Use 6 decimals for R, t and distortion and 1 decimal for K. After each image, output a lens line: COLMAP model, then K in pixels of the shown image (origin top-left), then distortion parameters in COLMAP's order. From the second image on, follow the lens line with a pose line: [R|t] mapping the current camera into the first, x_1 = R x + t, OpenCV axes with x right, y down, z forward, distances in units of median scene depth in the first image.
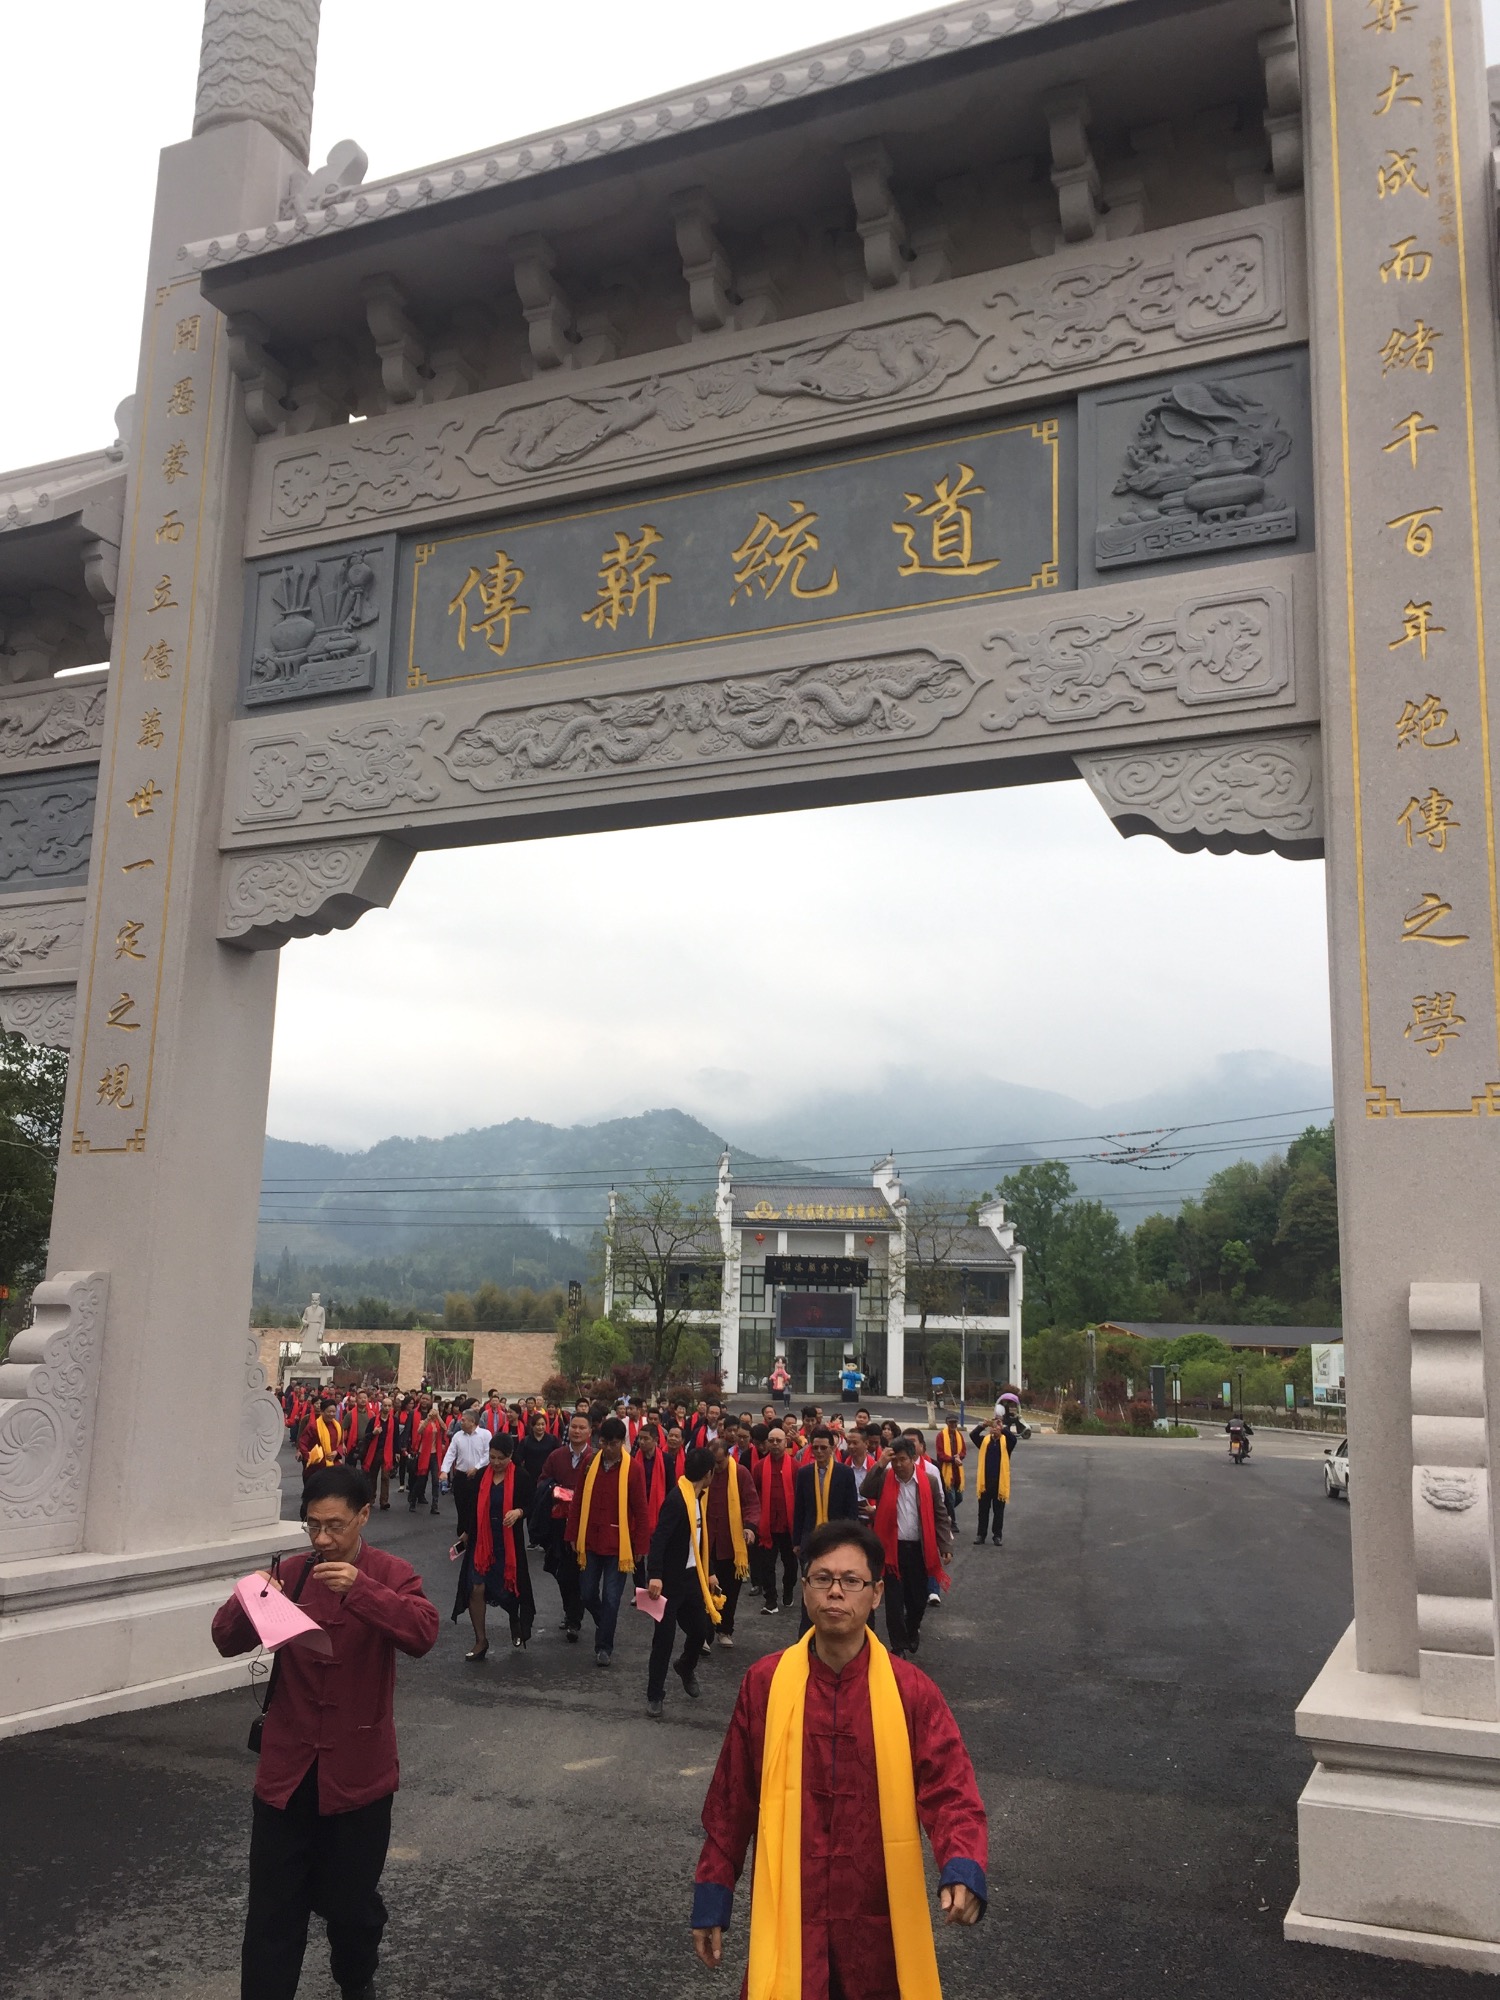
lens RADIAL K [[1701.4, 0, 775.3], [0, 1701.4, 985.5], [0, 0, 1]] dist [0.068540, -0.081001]
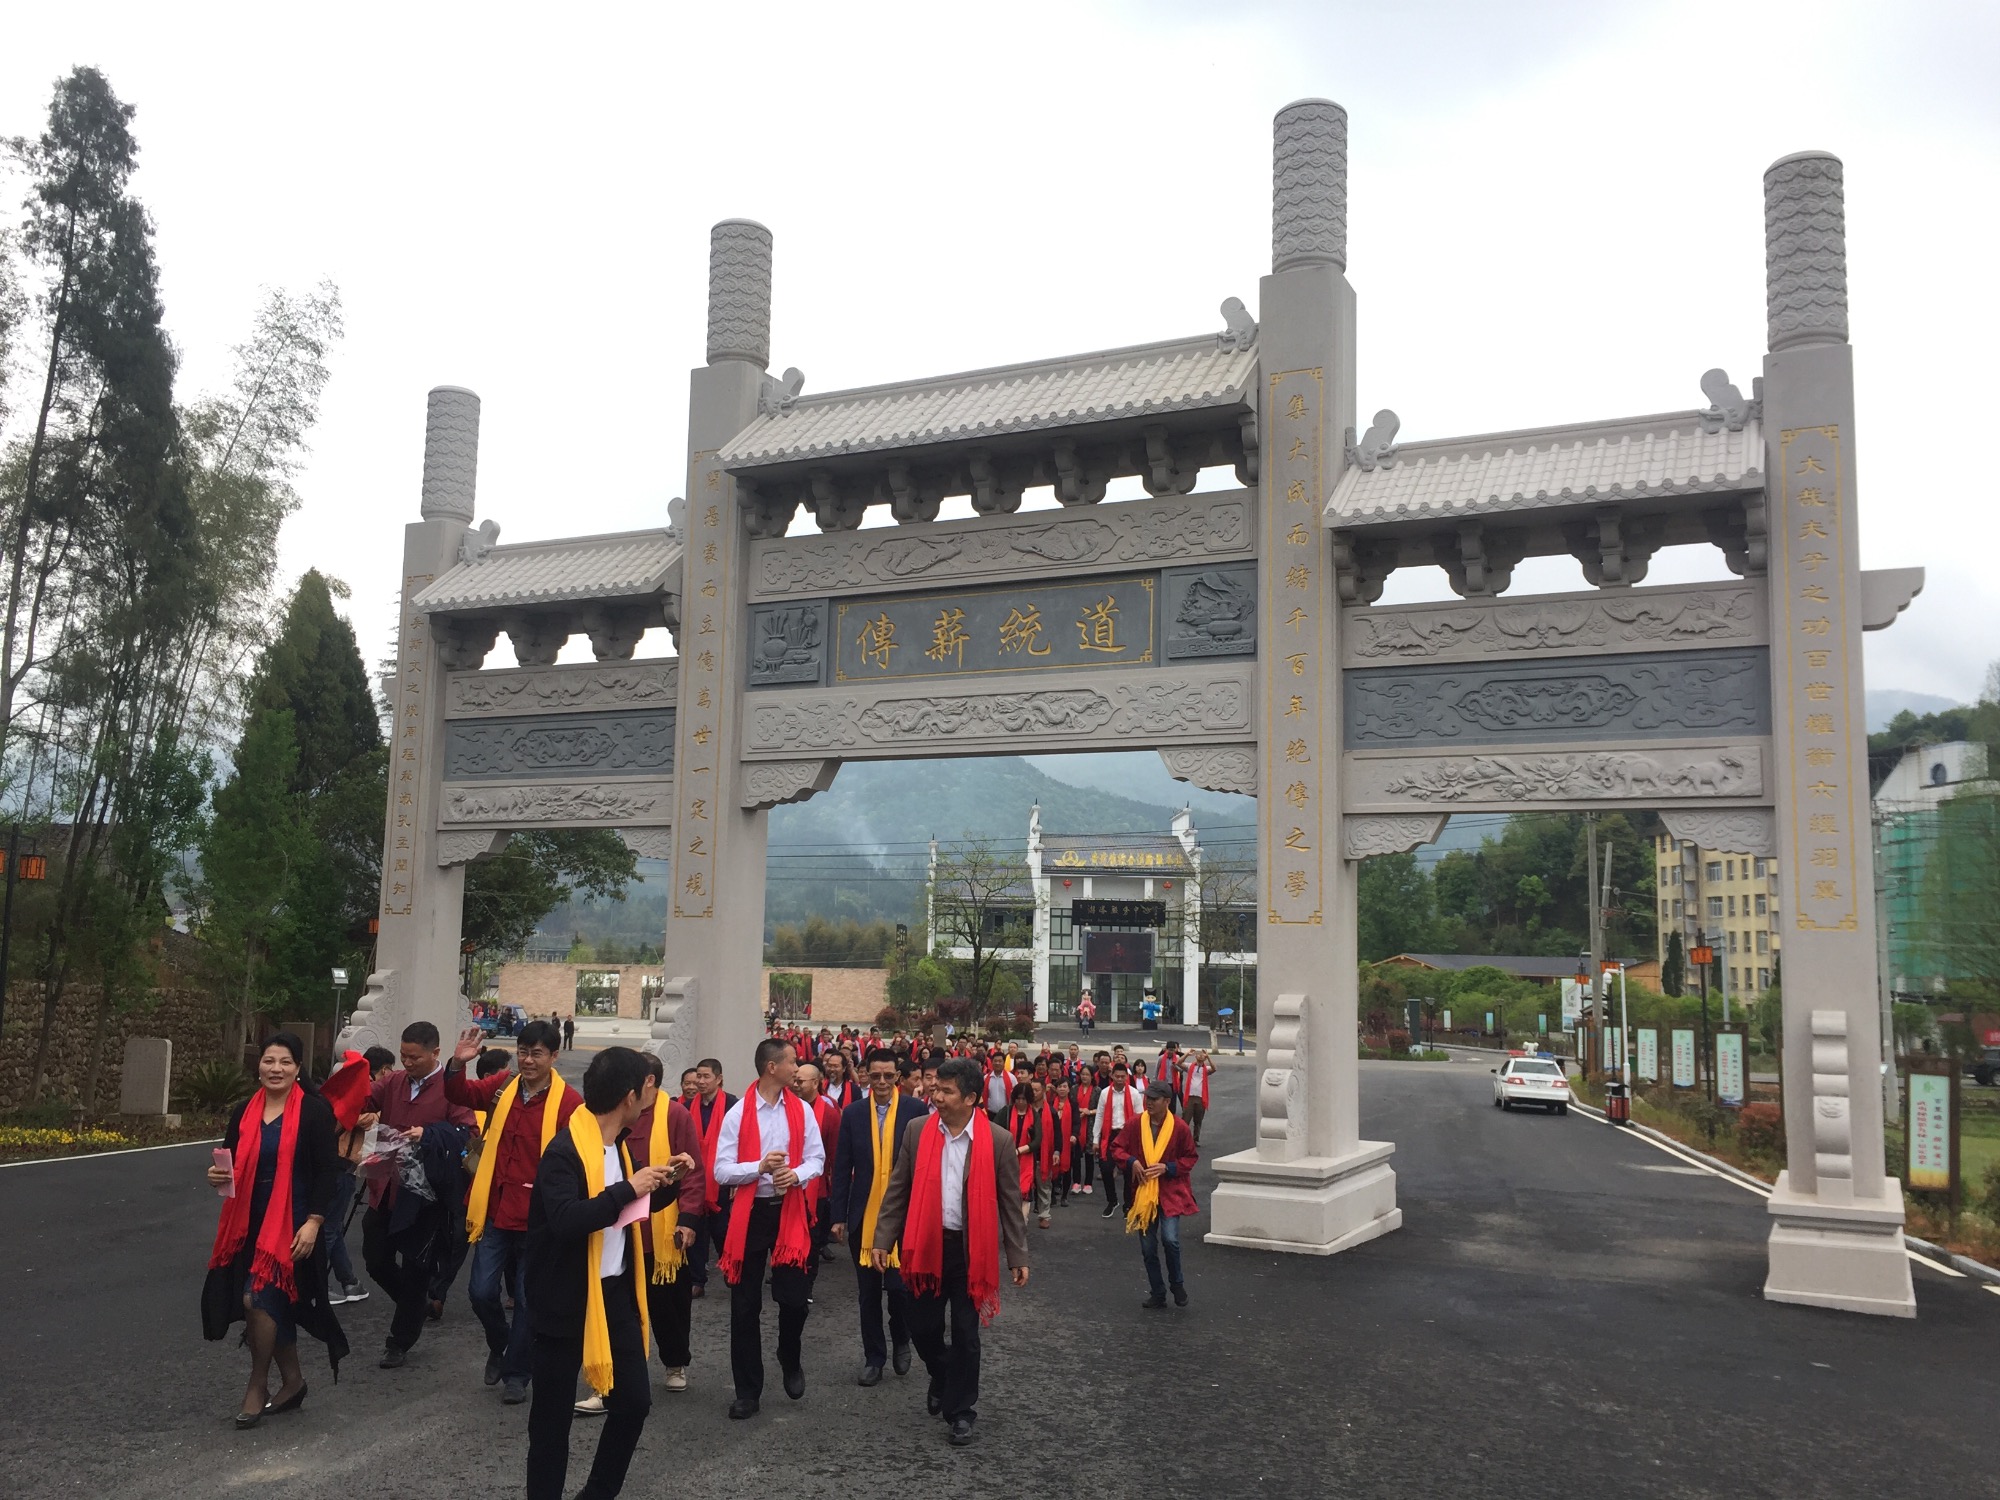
lens RADIAL K [[1687.1, 0, 1000.0], [0, 1687.1, 750.0], [0, 0, 1]] dist [0.061163, -0.082537]
pose [[0.998543, -0.008554, -0.053285, 0.009121], [0.012600, 0.997024, 0.076053, -0.029690], [0.052475, -0.076614, 0.995679, -0.113532]]
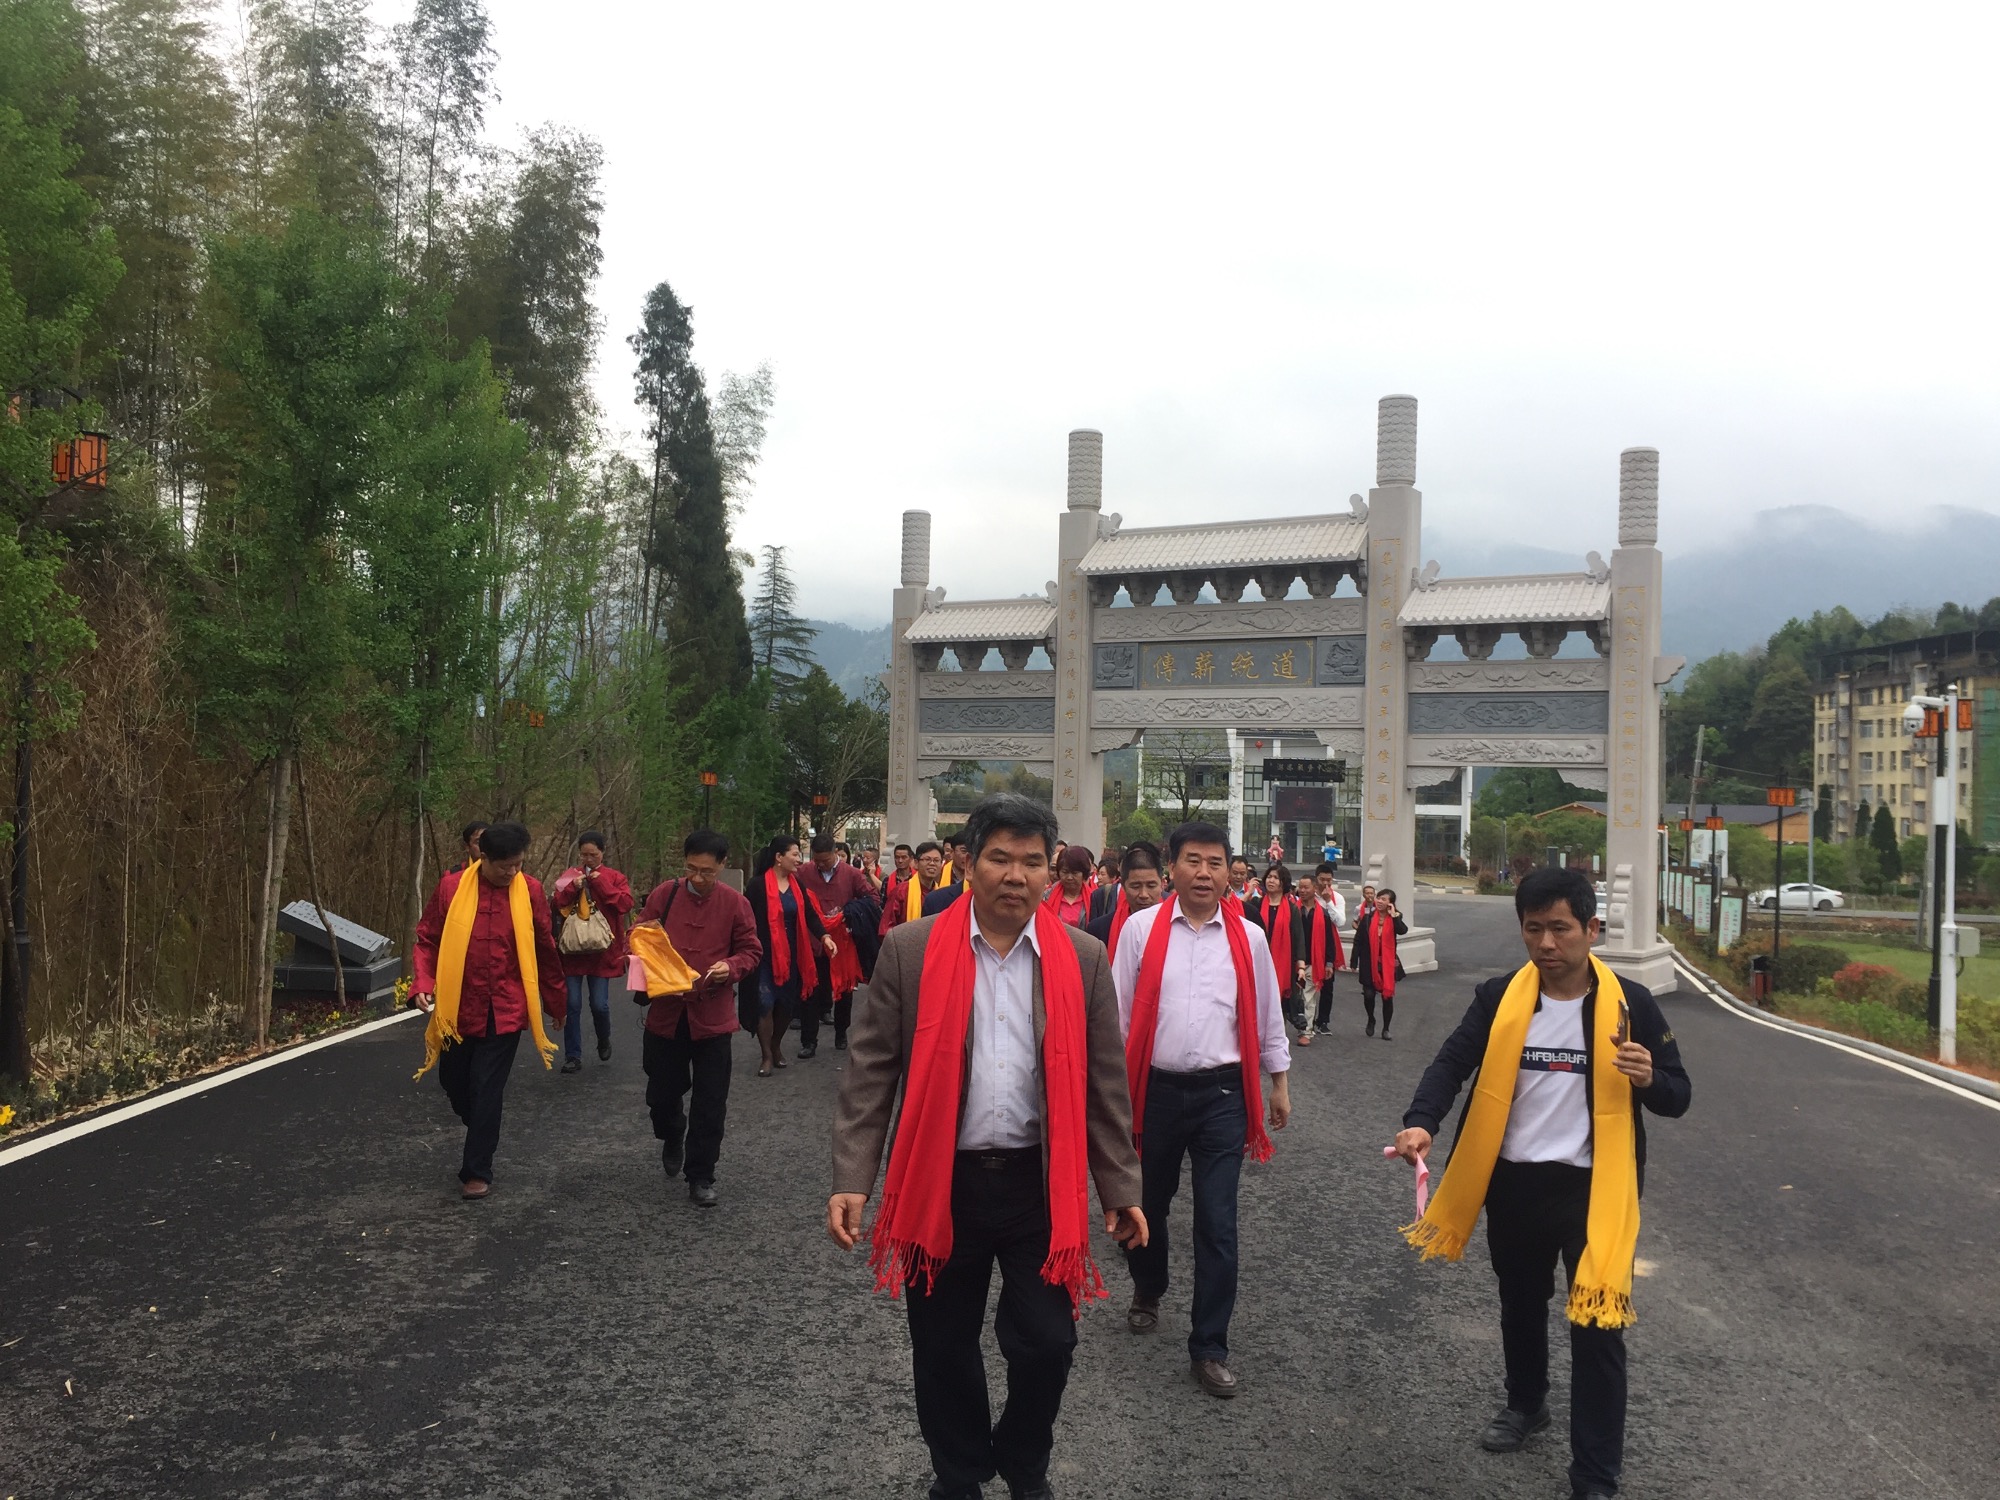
lens RADIAL K [[1630.3, 0, 1000.0], [0, 1630.3, 750.0], [0, 0, 1]] dist [0.074557, -0.054927]
pose [[0.985597, -0.004414, -0.169055, 0.009350], [0.032689, 0.985779, 0.164836, -0.077868], [0.165924, -0.167988, 0.971725, -0.308328]]
